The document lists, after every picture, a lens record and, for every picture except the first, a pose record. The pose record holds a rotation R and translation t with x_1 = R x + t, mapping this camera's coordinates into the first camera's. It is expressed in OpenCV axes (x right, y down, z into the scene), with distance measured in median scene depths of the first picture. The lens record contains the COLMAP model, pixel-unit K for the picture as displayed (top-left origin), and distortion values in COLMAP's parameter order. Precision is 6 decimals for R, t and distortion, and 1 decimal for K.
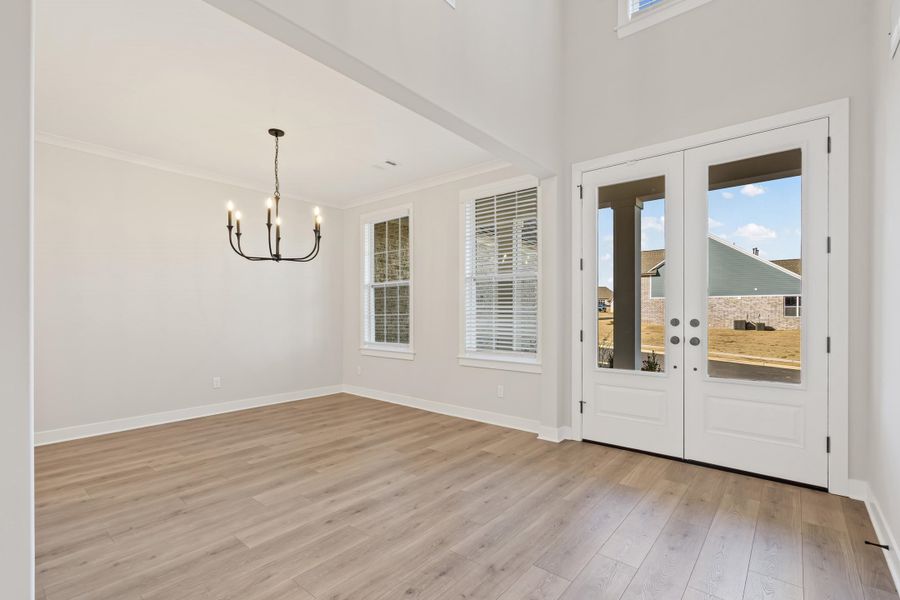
lens RADIAL K [[414.0, 0, 440.5], [0, 414.0, 316.0], [0, 0, 1]] dist [-0.001768, -0.000116]
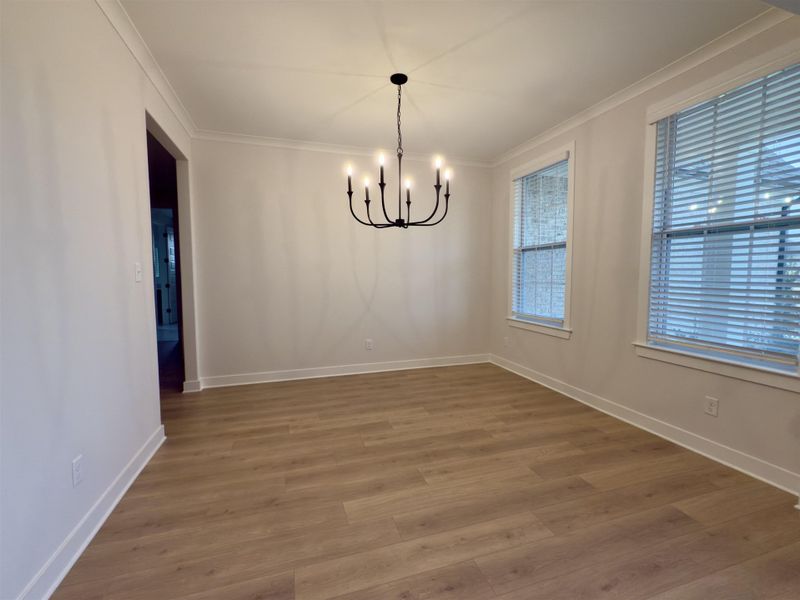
lens RADIAL K [[352.8, 0, 400.0], [0, 352.8, 300.0], [0, 0, 1]] dist [0.001828, 0.000152]
pose [[0.855674, 0.036701, -0.516213, 0.008512], [-0.001905, 0.997699, 0.067775, -0.026053], [0.517512, -0.057010, 0.853775, 0.337147]]
